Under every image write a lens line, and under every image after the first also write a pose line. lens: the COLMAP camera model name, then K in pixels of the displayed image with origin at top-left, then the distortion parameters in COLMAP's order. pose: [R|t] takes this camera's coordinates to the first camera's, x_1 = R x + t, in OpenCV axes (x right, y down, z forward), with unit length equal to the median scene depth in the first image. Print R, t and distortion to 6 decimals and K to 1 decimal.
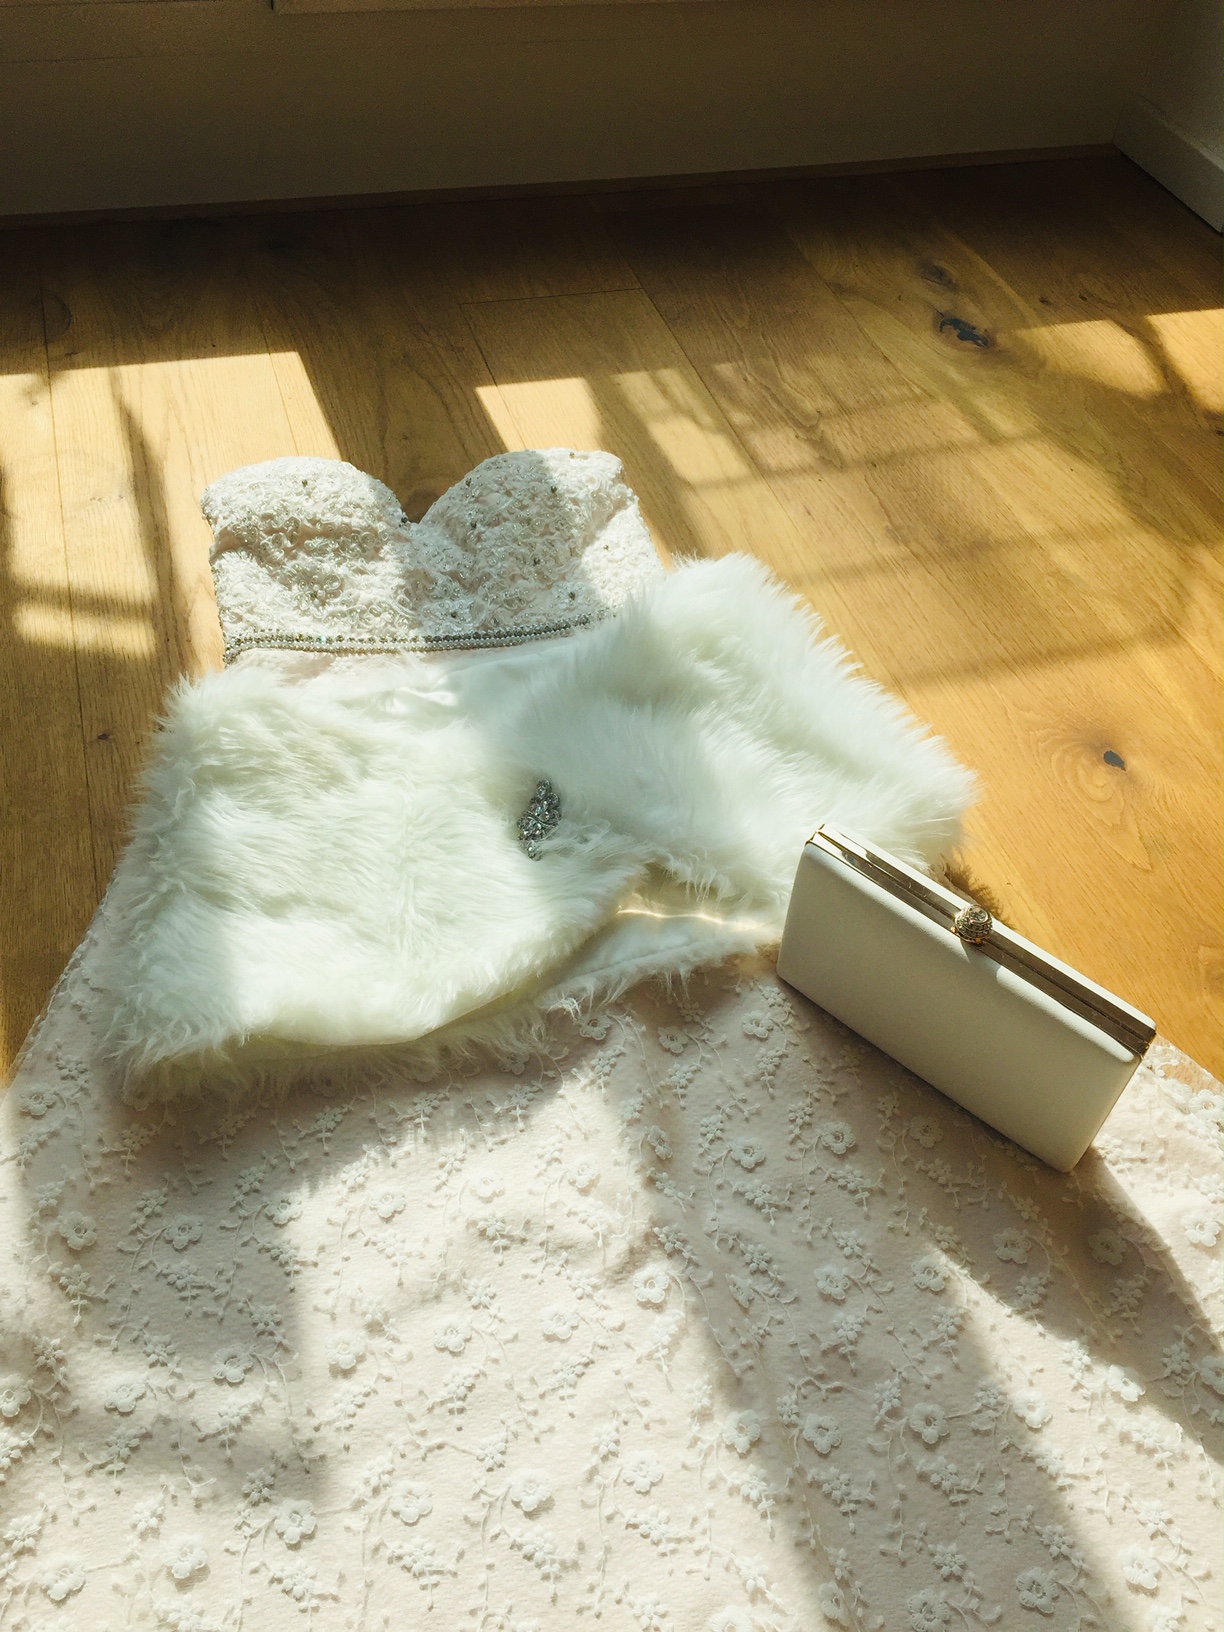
lens RADIAL K [[1371.8, 0, 609.0], [0, 1371.8, 807.1], [0, 0, 1]] dist [0.036634, -0.071545]
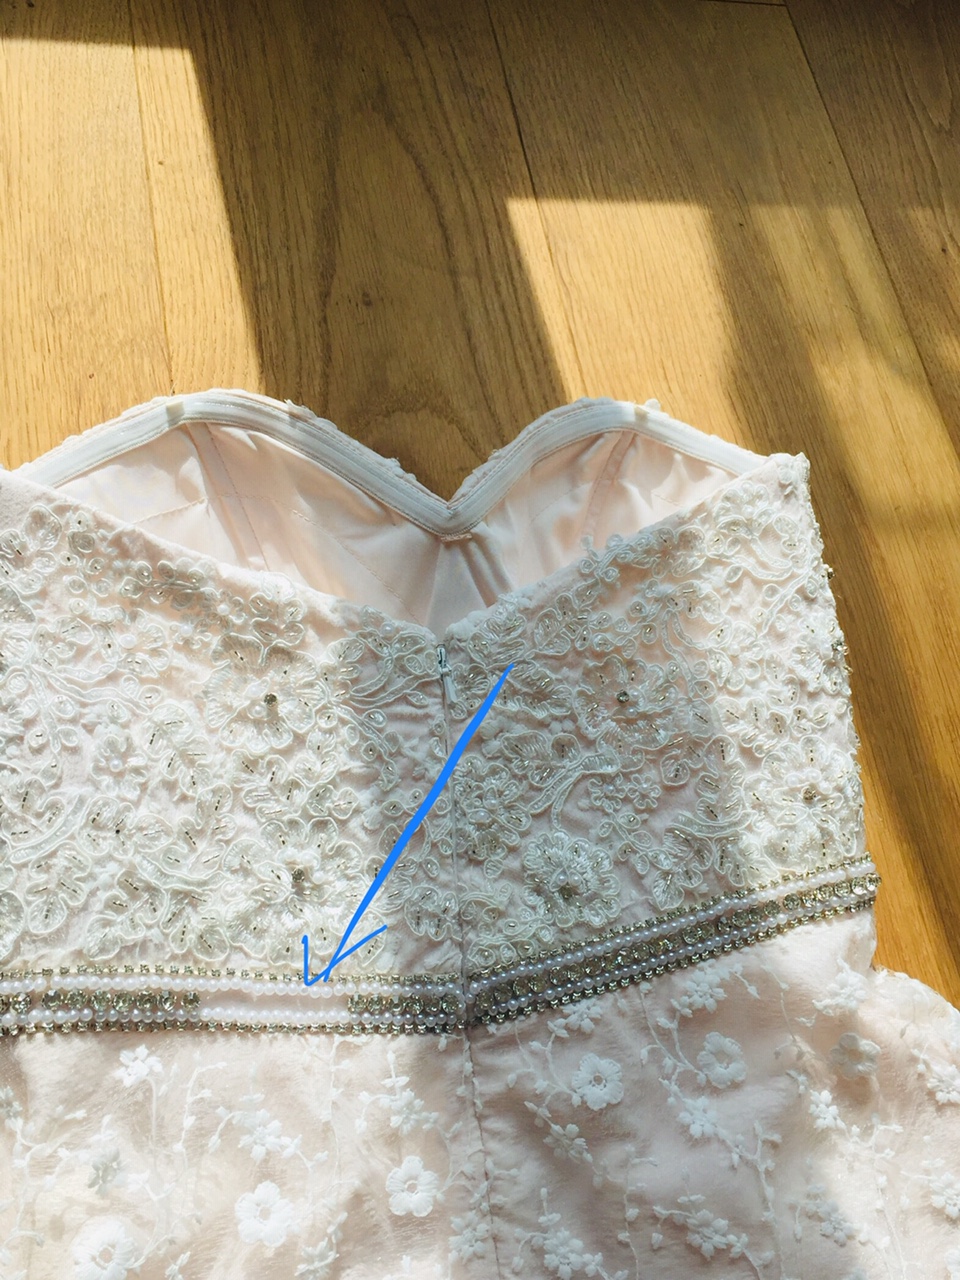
lens RADIAL K [[1075.9, 0, 478.0], [0, 1075.9, 639.5], [0, 0, 1]] dist [0.036634, -0.071545]
pose [[0.984695, 0.153695, 0.082183, -0.111635], [-0.171997, 0.933139, 0.315703, -0.268203], [-0.028166, -0.325007, 0.945292, 0.515720]]
